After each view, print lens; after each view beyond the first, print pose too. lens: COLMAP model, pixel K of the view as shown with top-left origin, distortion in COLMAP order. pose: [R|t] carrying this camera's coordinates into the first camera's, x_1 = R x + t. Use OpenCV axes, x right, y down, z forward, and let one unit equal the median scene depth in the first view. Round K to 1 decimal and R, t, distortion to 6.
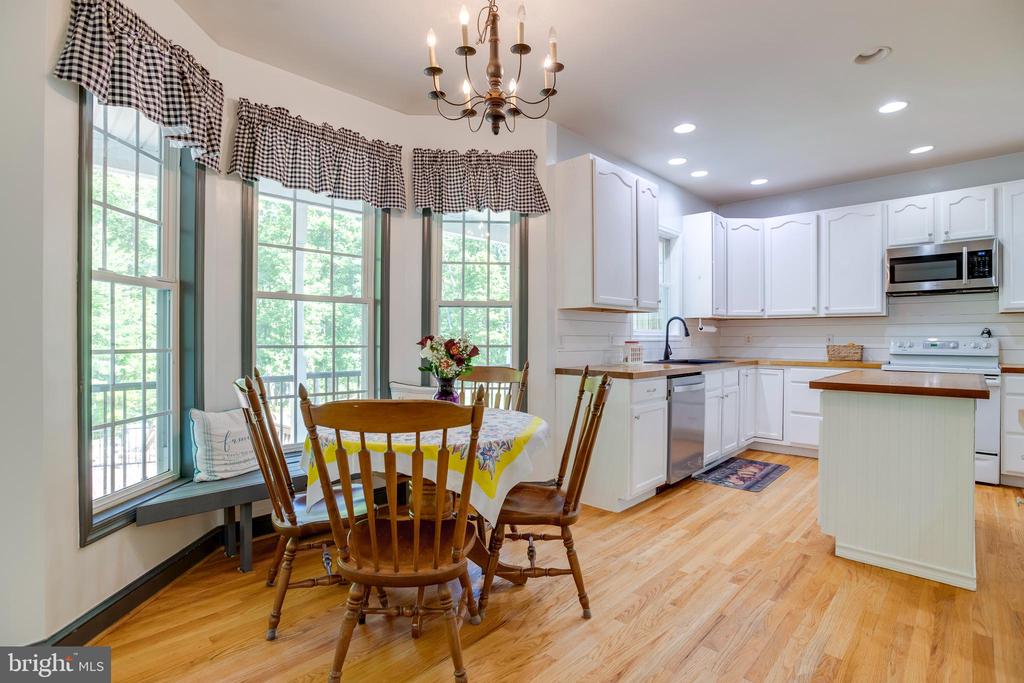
lens RADIAL K [[498.9, 0, 511.1], [0, 498.9, 338.7], [0, 0, 1]] dist [-0.055431, 0.020510]
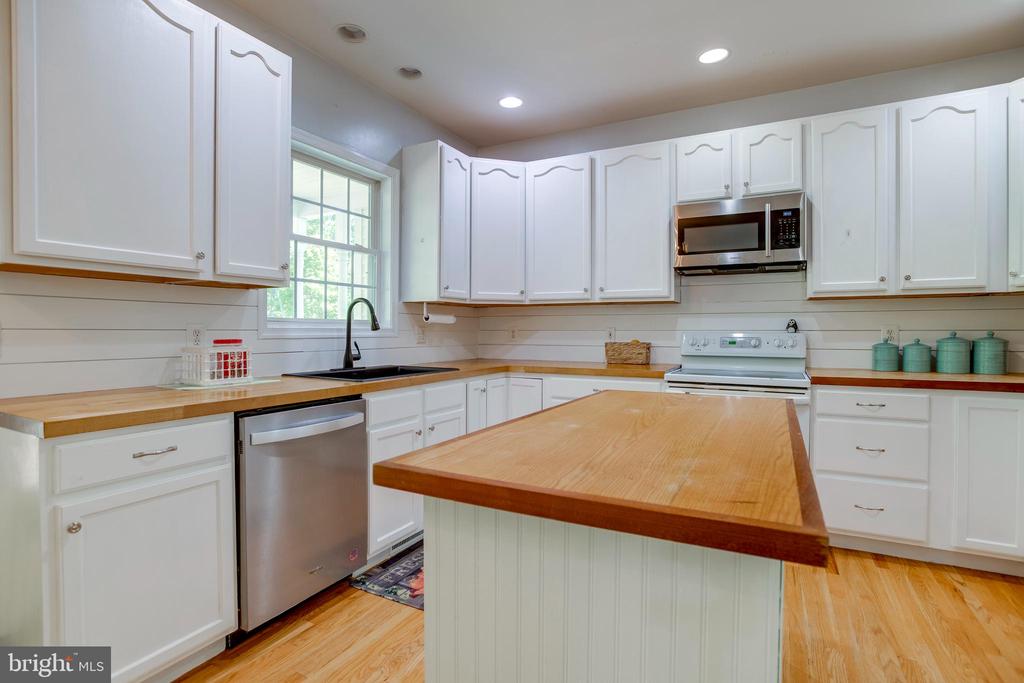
lens RADIAL K [[498.9, 0, 508.1], [0, 498.9, 336.2], [0, 0, 1]] dist [-0.055431, 0.020510]
pose [[0.964645, -0.001064, 0.263551, 0.386149], [-0.001239, 0.999962, 0.008574, -0.002613], [-0.263550, -0.008597, 0.964607, 0.407286]]
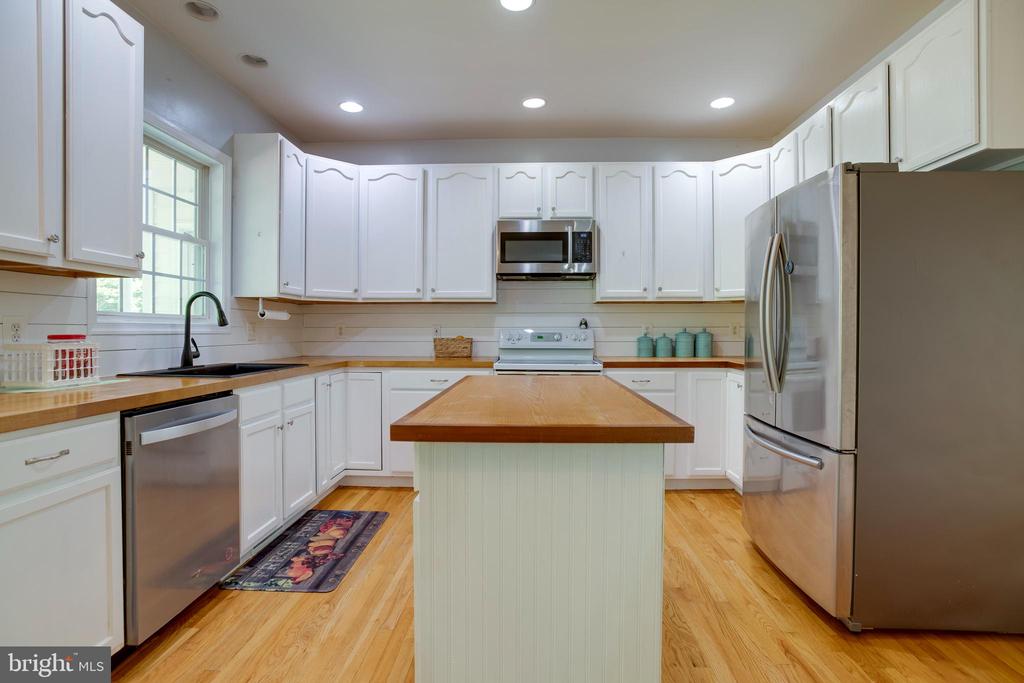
lens RADIAL K [[498.9, 0, 510.1], [0, 498.9, 337.9], [0, 0, 1]] dist [-0.055431, 0.020510]
pose [[0.752745, -0.009012, 0.658250, 0.252868], [0.001279, 0.999924, 0.012227, 0.003409], [-0.658311, -0.008362, 0.752700, 0.380040]]
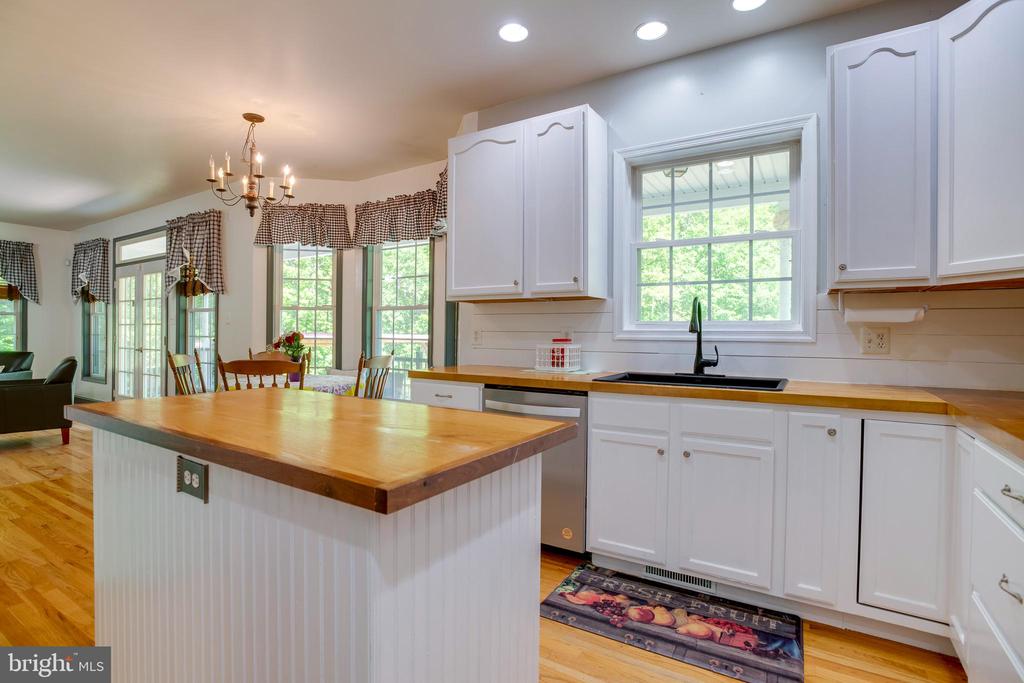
lens RADIAL K [[498.9, 0, 508.9], [0, 498.9, 342.7], [0, 0, 1]] dist [-0.055431, 0.020510]
pose [[0.201846, 0.013107, -0.979330, 0.925646], [-0.013215, 0.999856, 0.010658, 0.004095], [0.979328, 0.010791, 0.201990, 0.769086]]
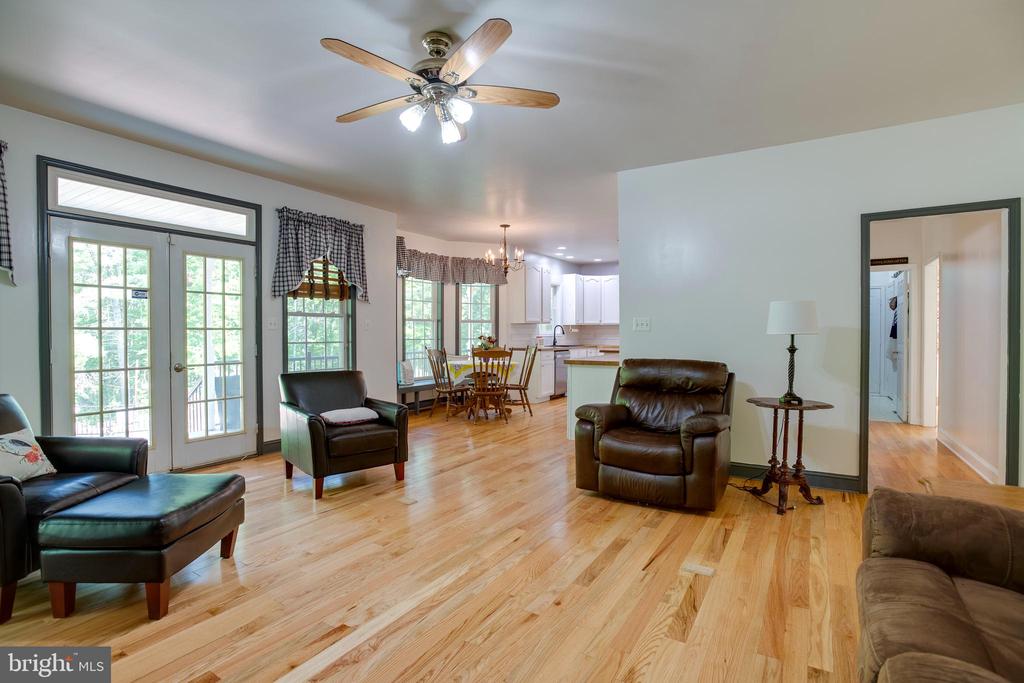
lens RADIAL K [[498.9, 0, 513.9], [0, 498.9, 336.6], [0, 0, 1]] dist [-0.055431, 0.020510]
pose [[0.976408, -0.003279, 0.215908, -0.369077], [0.001922, 0.999977, 0.006493, -0.010651], [-0.215924, -0.005925, 0.976392, -1.219087]]
